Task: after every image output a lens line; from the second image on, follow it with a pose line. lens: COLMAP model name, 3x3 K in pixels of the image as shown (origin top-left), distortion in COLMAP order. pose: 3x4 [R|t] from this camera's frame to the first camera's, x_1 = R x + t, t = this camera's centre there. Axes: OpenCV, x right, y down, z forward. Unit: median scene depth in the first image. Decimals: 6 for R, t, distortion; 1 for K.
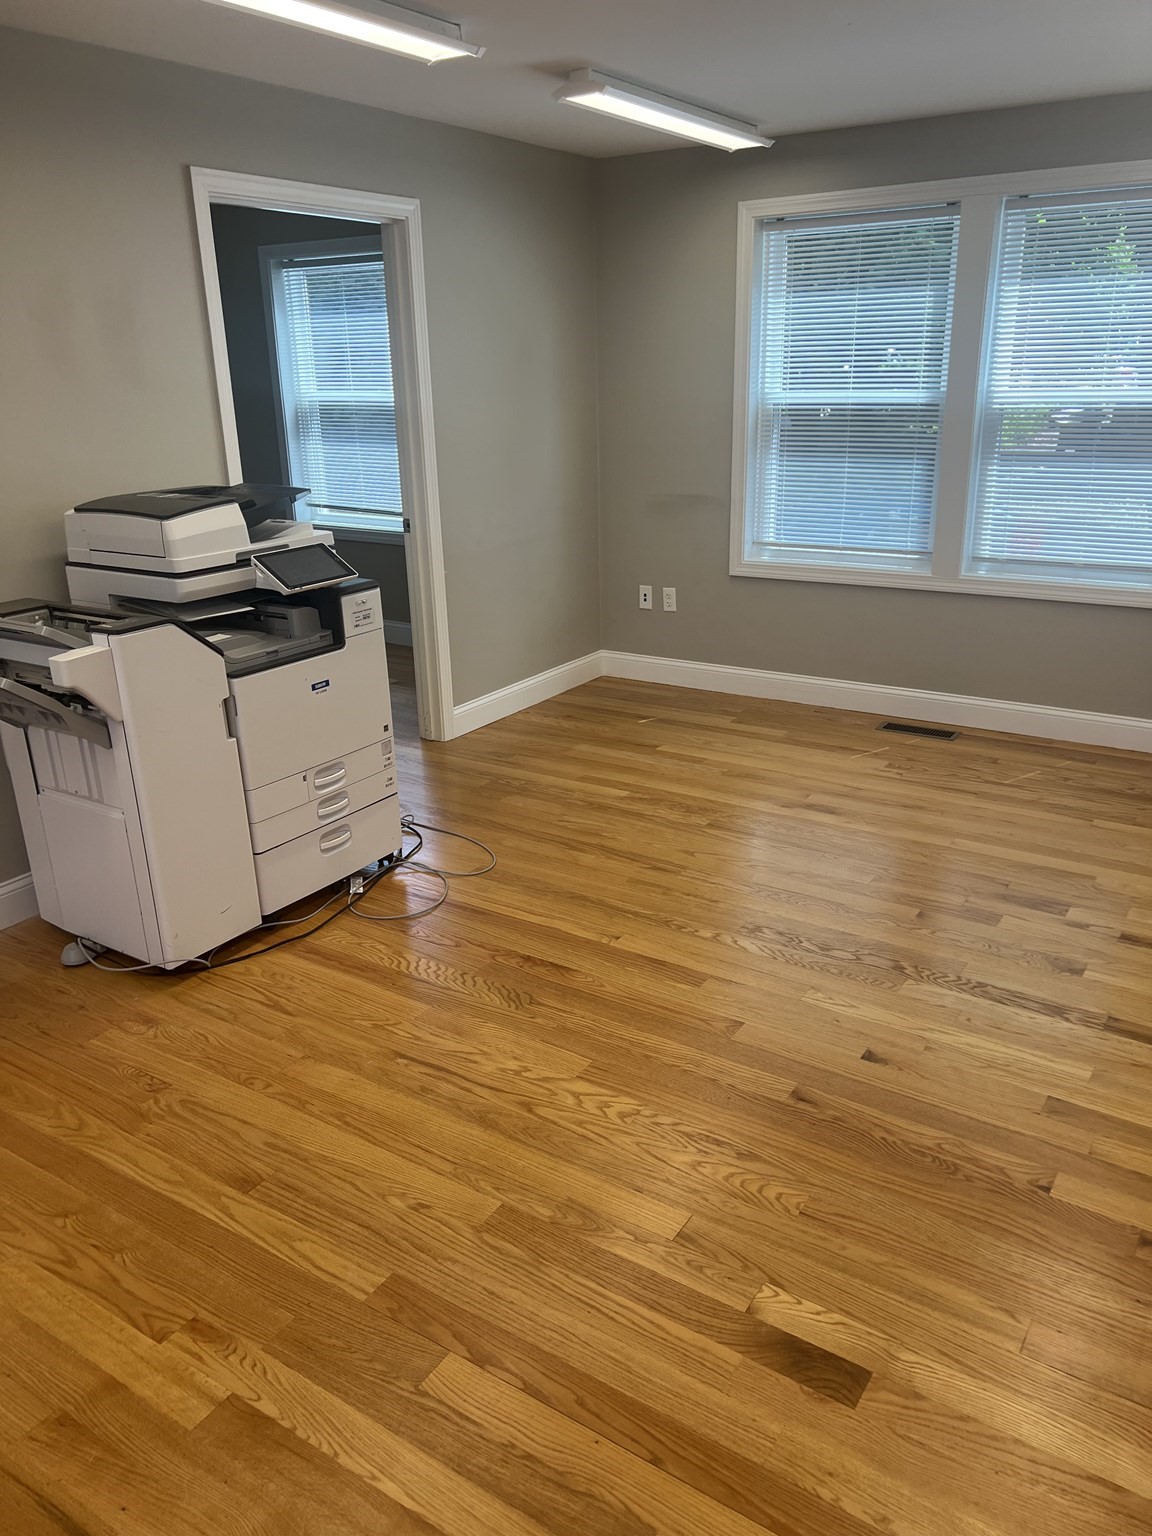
lens RADIAL K [[1155.8, 0, 576.0], [0, 1155.8, 768.0], [0, 0, 1]] dist [0.039307, -0.000357]
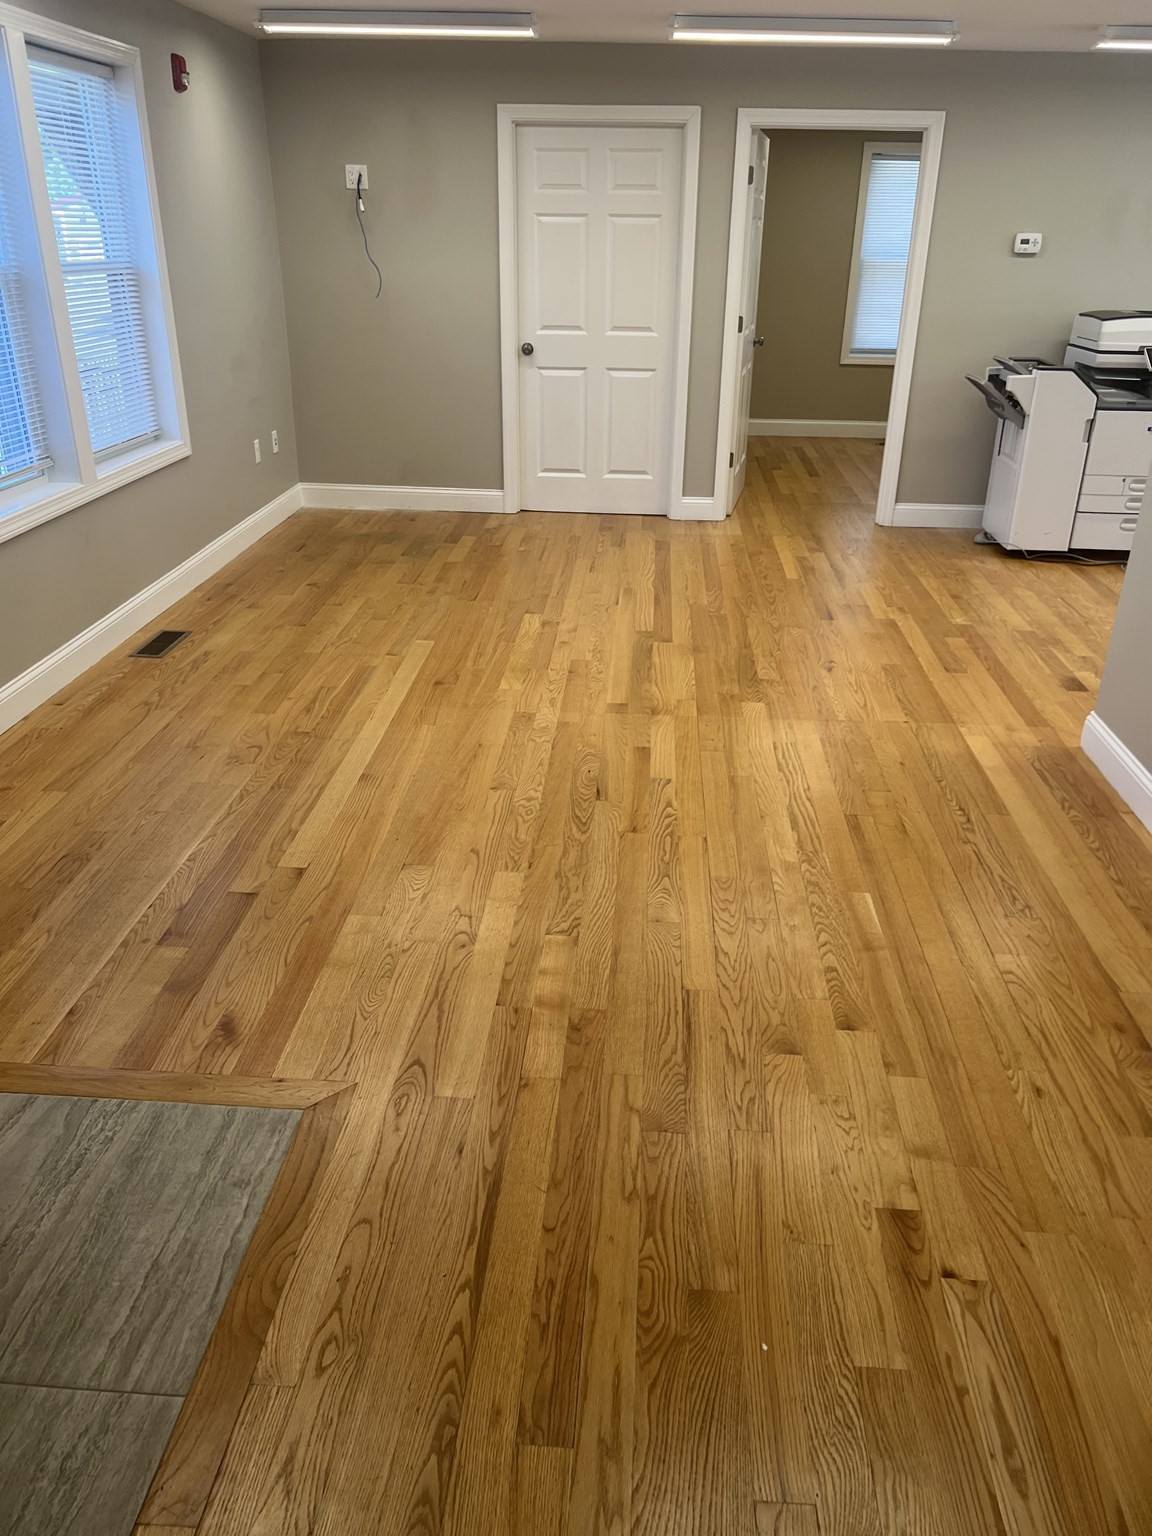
lens RADIAL K [[1142.6, 0, 576.0], [0, 1142.6, 768.0], [0, 0, 1]] dist [-0.000683, 0.001204]
pose [[0.485547, 0.396613, -0.779065, 1.070374], [-0.318093, 0.910230, 0.265139, 0.254260], [0.814286, 0.119078, 0.568119, -0.746183]]
